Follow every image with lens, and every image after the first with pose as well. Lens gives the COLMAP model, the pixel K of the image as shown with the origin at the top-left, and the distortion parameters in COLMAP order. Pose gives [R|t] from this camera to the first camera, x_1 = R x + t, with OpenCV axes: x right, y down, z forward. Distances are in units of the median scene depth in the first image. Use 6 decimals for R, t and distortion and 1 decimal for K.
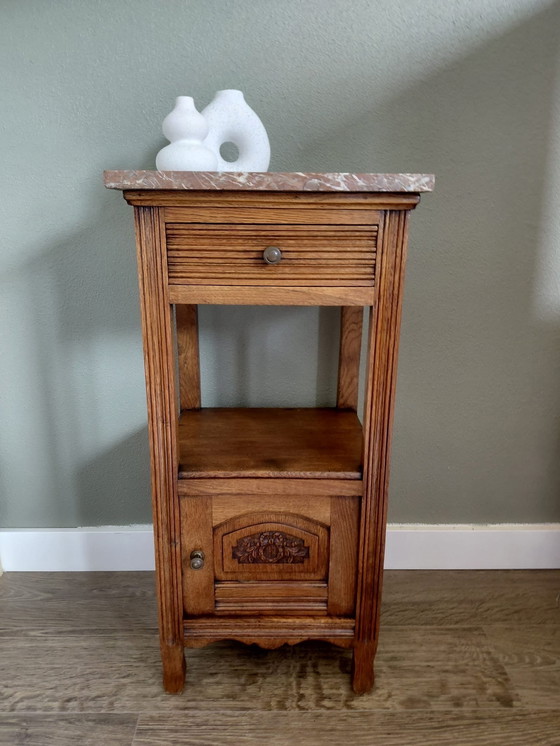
lens RADIAL K [[585.1, 0, 274.9], [0, 585.1, 393.1], [0, 0, 1]] dist [0.093049, -0.185339]
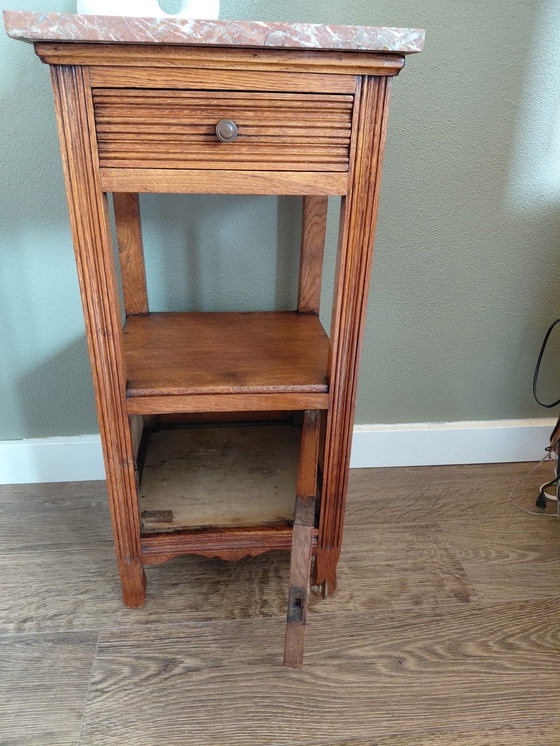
lens RADIAL K [[565.2, 0, 273.9], [0, 565.2, 386.8], [0, 0, 1]] dist [0.069251, -0.151771]
pose [[0.996282, -0.024664, 0.082552, -0.011164], [0.009381, 0.983506, 0.180632, -0.022742], [-0.085646, -0.179186, 0.980080, 0.130935]]
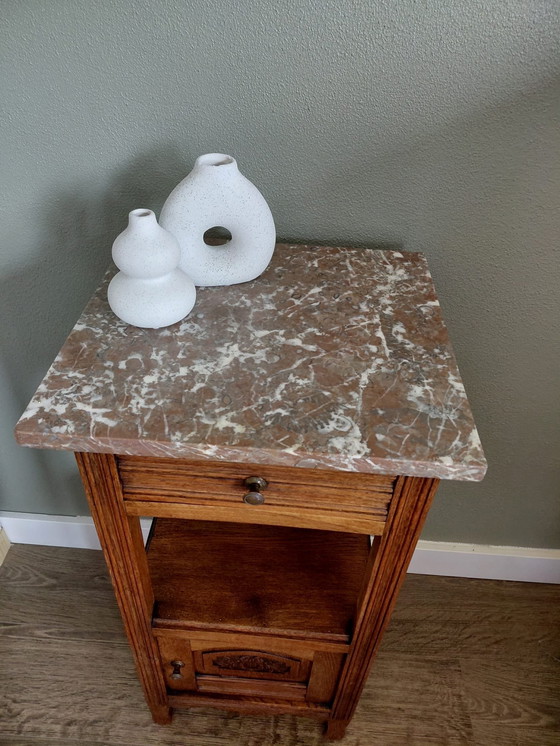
lens RADIAL K [[565.2, 0, 273.9], [0, 565.2, 386.8], [0, 0, 1]] dist [0.069251, -0.151771]
pose [[0.996090, 0.078076, -0.041341, 0.034500], [-0.054207, 0.909642, 0.411840, -0.565392], [0.069760, -0.407989, 0.910318, 0.332438]]
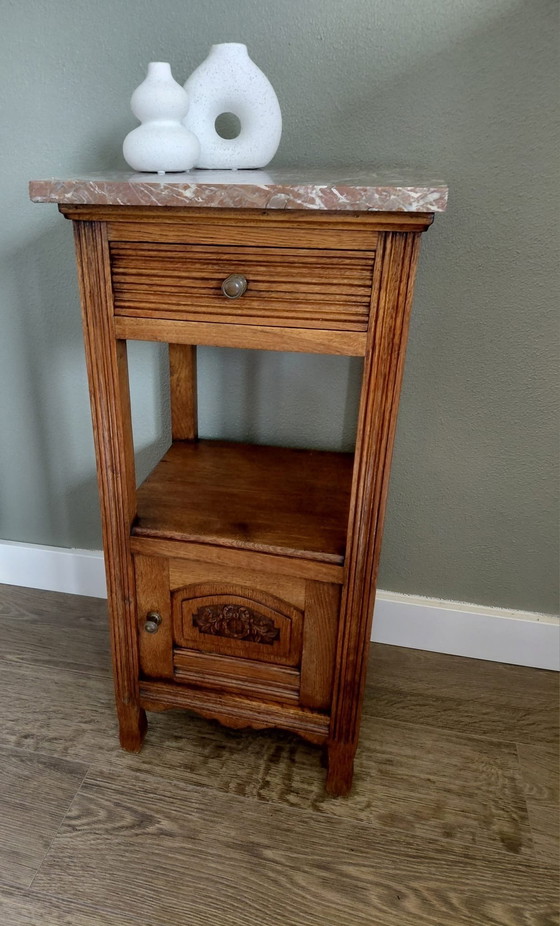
lens RADIAL K [[706.6, 0, 209.8], [0, 706.6, 480.1], [0, 0, 1]] dist [0.110476, -0.235381]
pose [[0.962019, 0.110992, -0.249401, 0.196634], [-0.067015, 0.981677, 0.178380, -0.126384], [0.264630, -0.154891, 0.951830, 0.037932]]
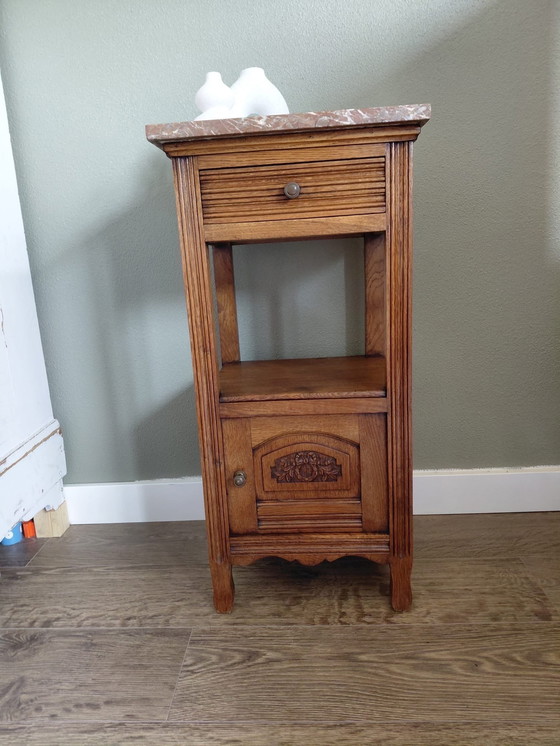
lens RADIAL K [[566.7, 0, 266.0], [0, 566.7, 375.1], [0, 0, 1]] dist [0.125370, -0.281414]
pose [[0.994330, -0.048398, -0.094685, 0.028064], [0.041561, 0.996474, -0.072892, 0.170835], [0.097878, 0.068543, 0.992835, -0.068290]]
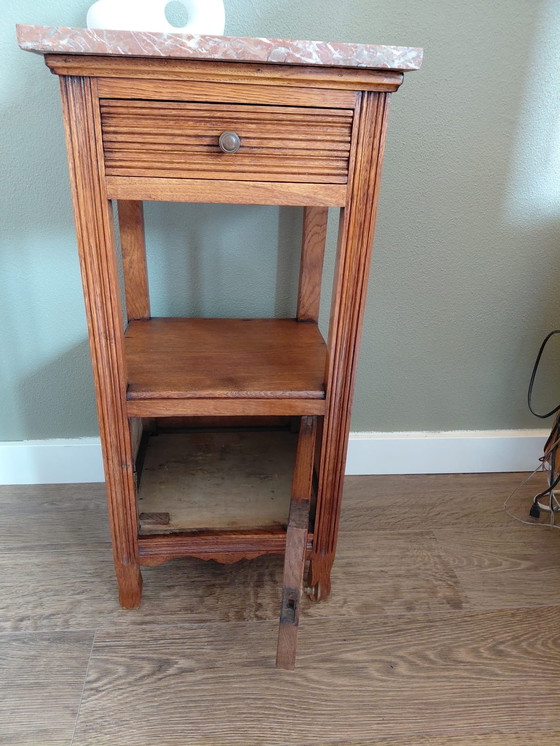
lens RADIAL K [[565.2, 0, 273.9], [0, 565.2, 386.8], [0, 0, 1]] dist [0.069251, -0.151771]
pose [[0.996551, -0.006115, 0.082762, -0.009172], [-0.007894, 0.985775, 0.167887, -0.022759], [-0.082611, -0.167961, 0.982326, 0.113918]]
